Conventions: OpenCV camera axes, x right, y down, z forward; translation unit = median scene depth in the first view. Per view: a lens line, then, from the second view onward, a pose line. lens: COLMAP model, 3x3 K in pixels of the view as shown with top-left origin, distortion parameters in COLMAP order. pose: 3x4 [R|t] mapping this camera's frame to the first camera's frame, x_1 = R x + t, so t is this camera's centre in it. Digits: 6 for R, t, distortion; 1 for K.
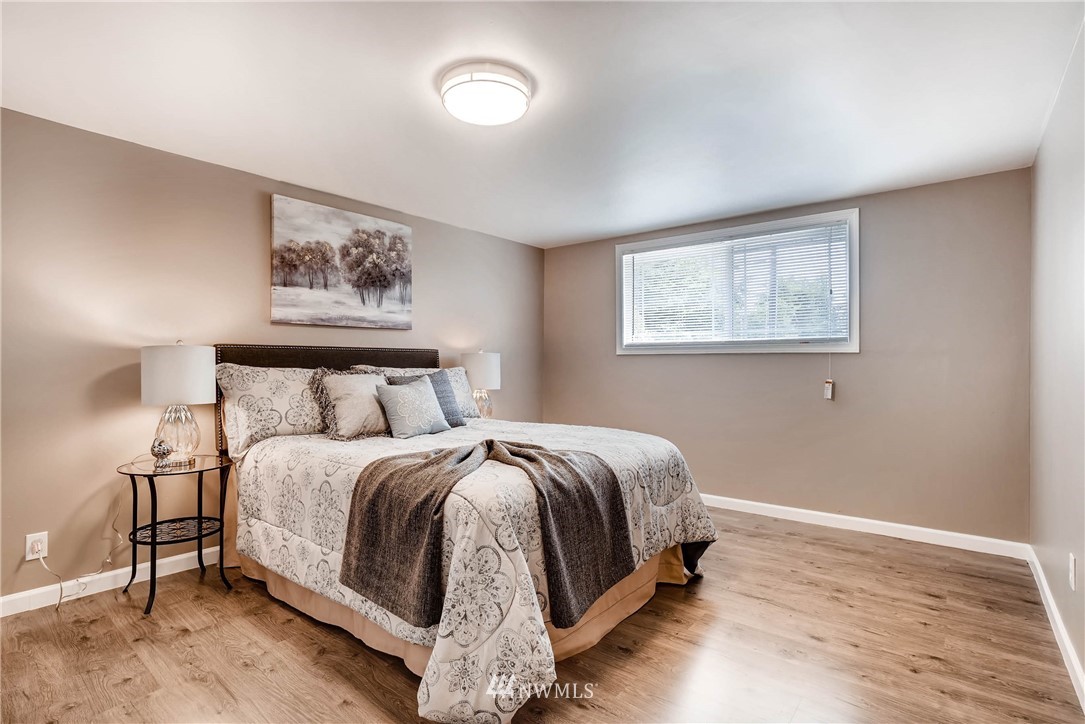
lens RADIAL K [[534.3, 0, 542.5], [0, 534.3, 362.0], [0, 0, 1]] dist [-0.001057, -0.000099]
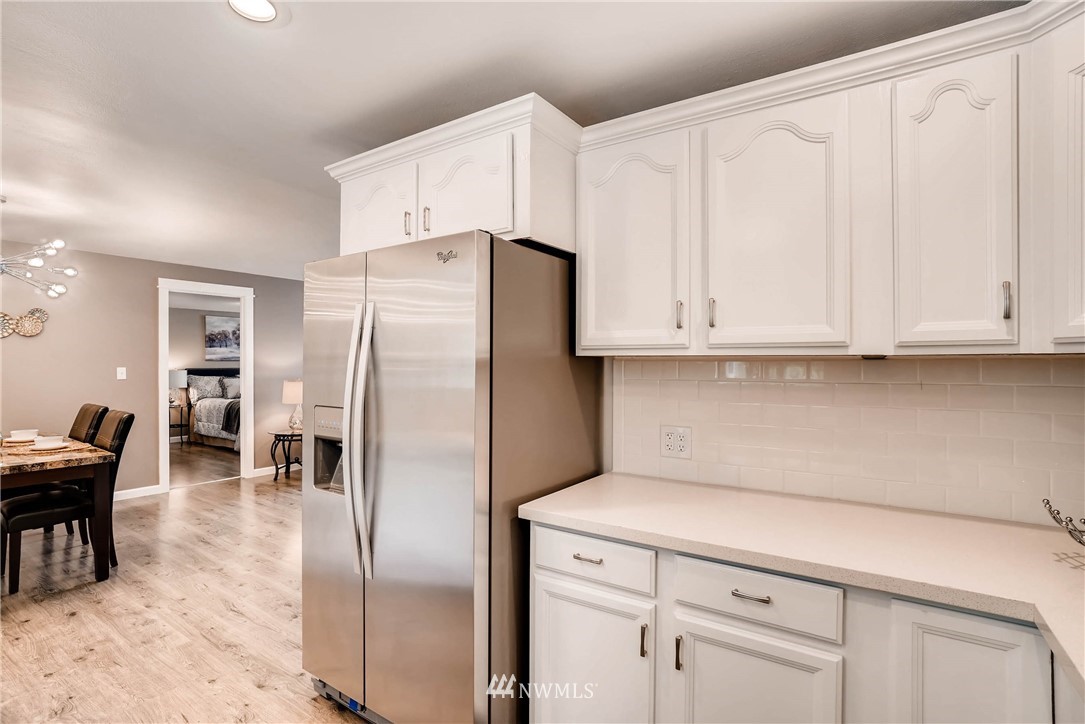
lens RADIAL K [[534.3, 0, 542.5], [0, 534.3, 362.0], [0, 0, 1]] dist [-0.001057, -0.000099]
pose [[0.997748, -0.006819, 0.066724, 1.218113], [0.006536, 0.999969, 0.004468, -0.072100], [-0.066752, -0.004022, 0.997761, -2.183270]]
